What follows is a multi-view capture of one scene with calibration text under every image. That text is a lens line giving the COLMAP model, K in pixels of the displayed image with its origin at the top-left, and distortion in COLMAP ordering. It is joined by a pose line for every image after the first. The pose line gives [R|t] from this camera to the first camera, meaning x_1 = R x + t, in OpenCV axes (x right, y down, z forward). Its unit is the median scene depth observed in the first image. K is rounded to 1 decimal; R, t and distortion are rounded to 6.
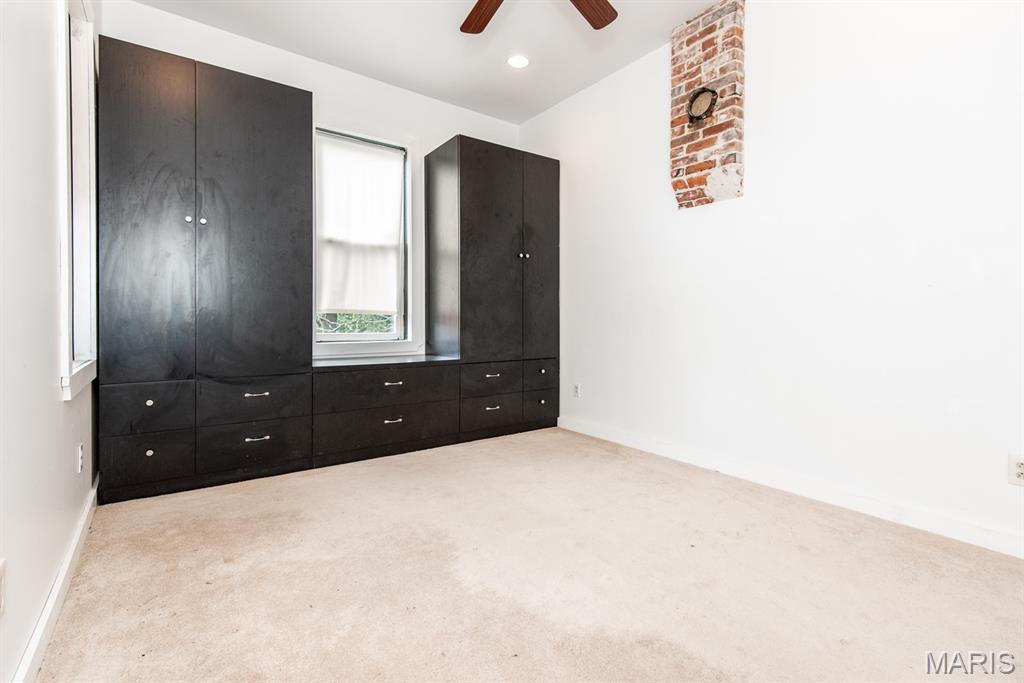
lens RADIAL K [[480.5, 0, 512.9], [0, 480.5, 313.1], [0, 0, 1]] dist [0.031290, -0.017705]
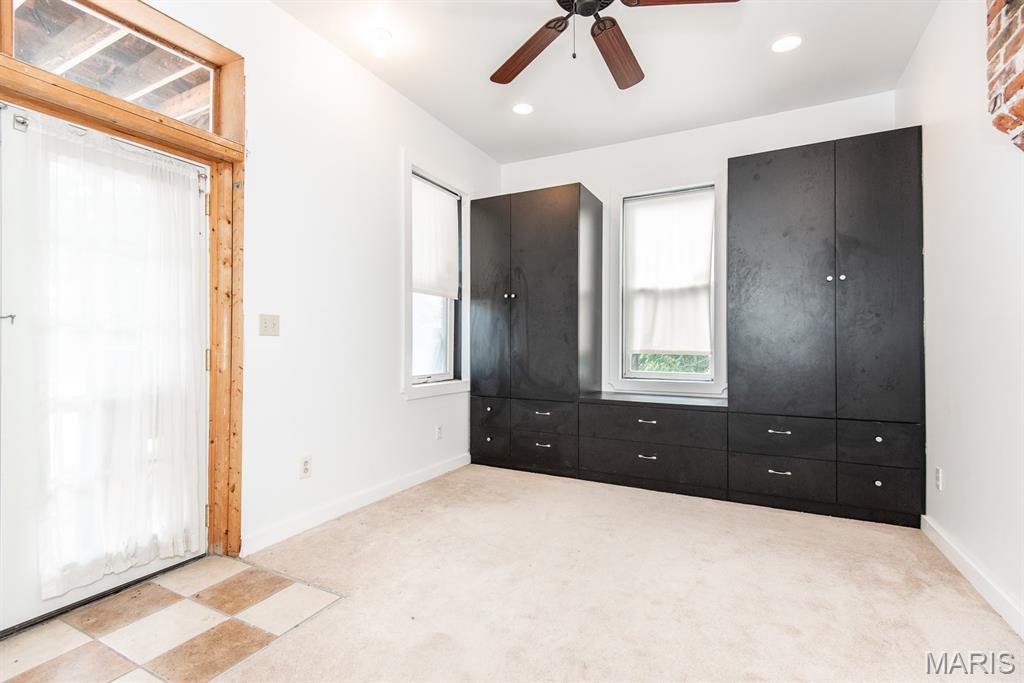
lens RADIAL K [[461.6, 0, 501.8], [0, 461.6, 325.0], [0, 0, 1]] dist [0.020464, -0.001057]
pose [[0.436528, -0.047790, -0.898421, 0.553941], [0.010788, 0.998794, -0.047888, -0.022074], [0.899626, 0.011212, 0.436517, 0.266348]]
